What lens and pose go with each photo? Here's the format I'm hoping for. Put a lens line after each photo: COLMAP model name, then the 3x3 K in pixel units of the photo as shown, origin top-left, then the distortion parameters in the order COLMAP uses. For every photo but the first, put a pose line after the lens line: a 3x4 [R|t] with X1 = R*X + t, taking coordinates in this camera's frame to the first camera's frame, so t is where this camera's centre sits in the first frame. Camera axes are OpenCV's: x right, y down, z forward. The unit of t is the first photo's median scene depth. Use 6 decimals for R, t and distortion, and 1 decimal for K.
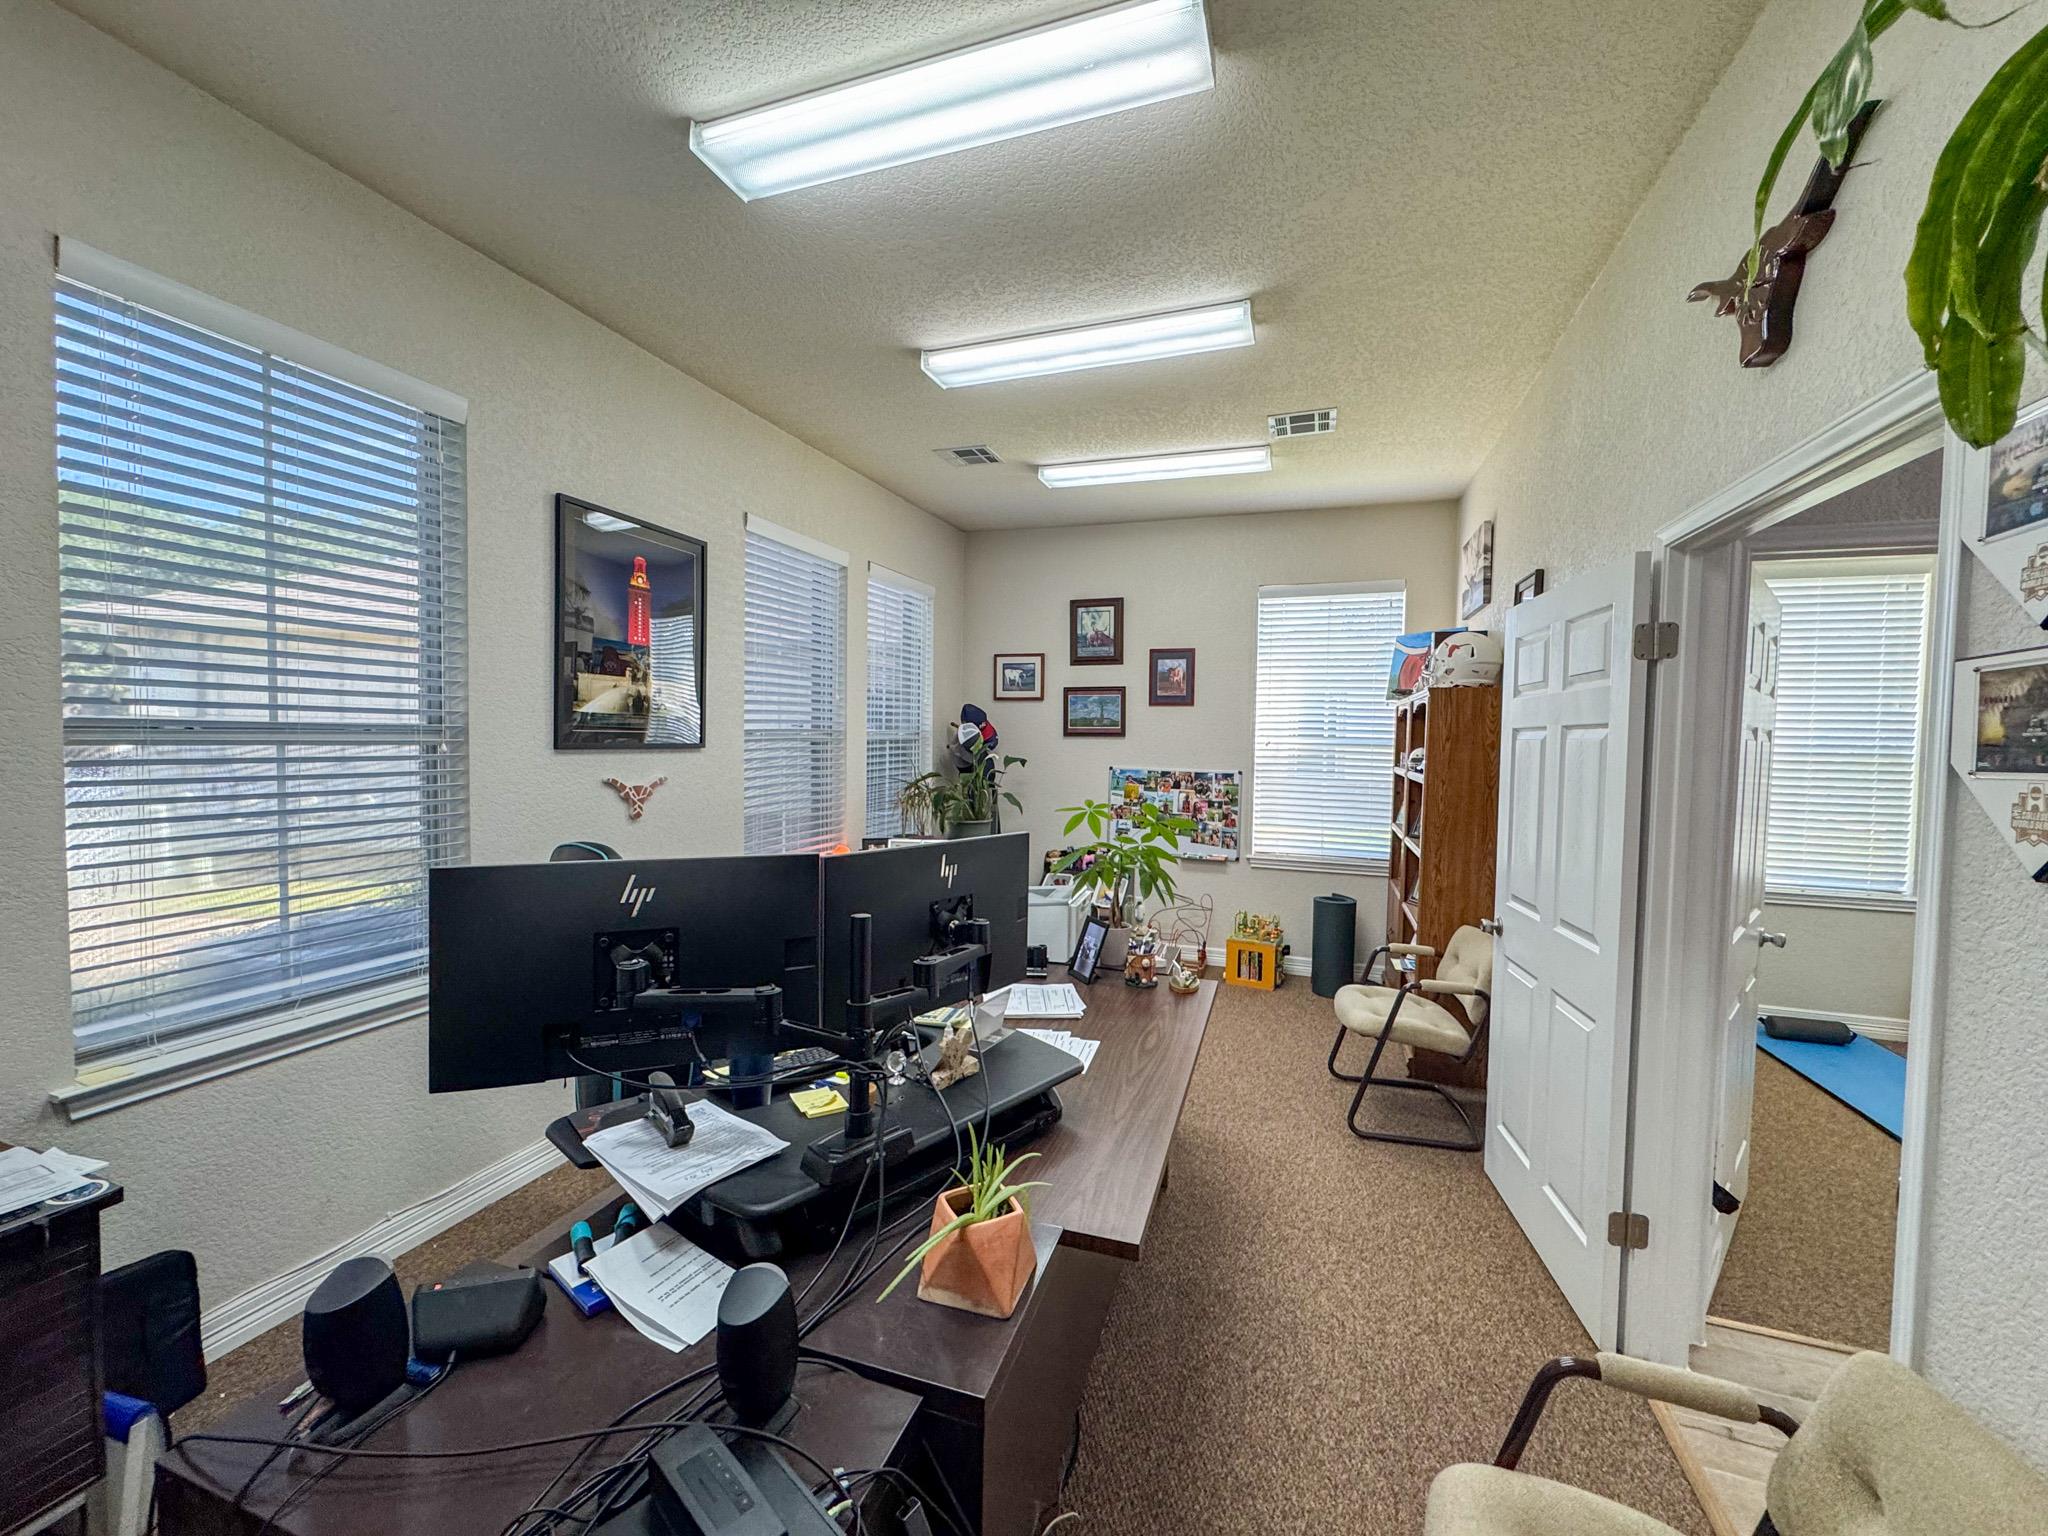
lens RADIAL K [[816.2, 0, 1025.2], [0, 816.2, 771.1], [0, 0, 1]] dist [-0.000541, -0.000018]
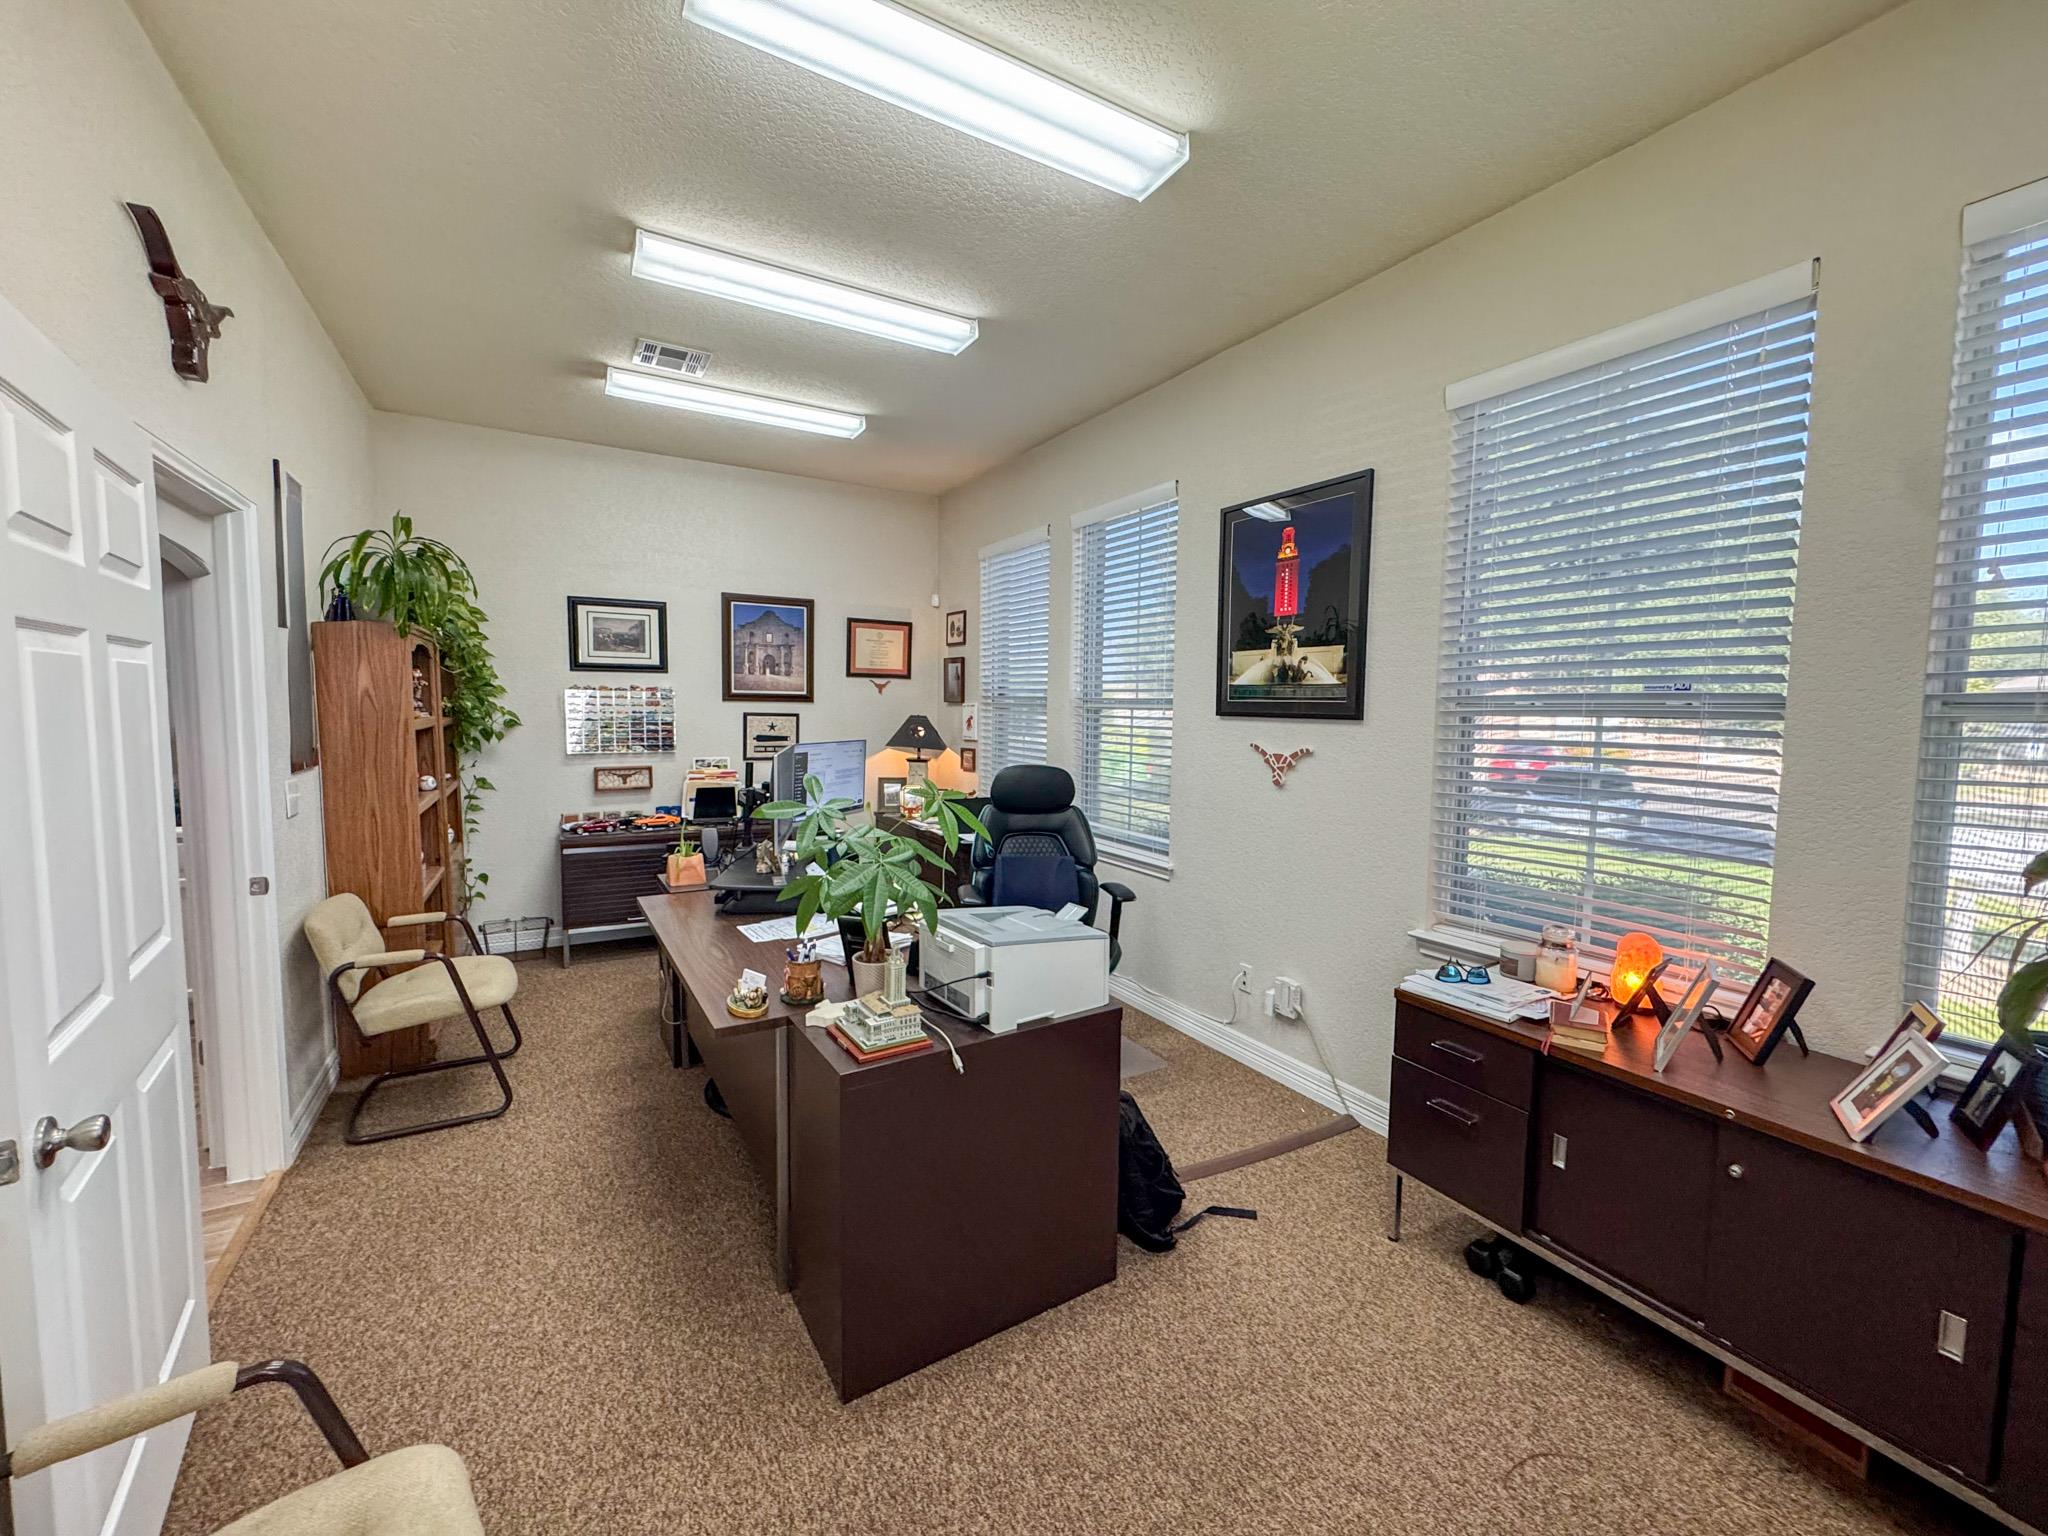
lens RADIAL K [[816.2, 0, 1021.7], [0, 816.2, 761.5], [0, 0, 1]] dist [-0.000541, -0.000018]
pose [[-0.636538, 0.051799, -0.769504, 0.530156], [-0.035226, 0.994748, 0.096101, -0.060472], [0.770441, 0.088278, -0.631370, 1.416968]]
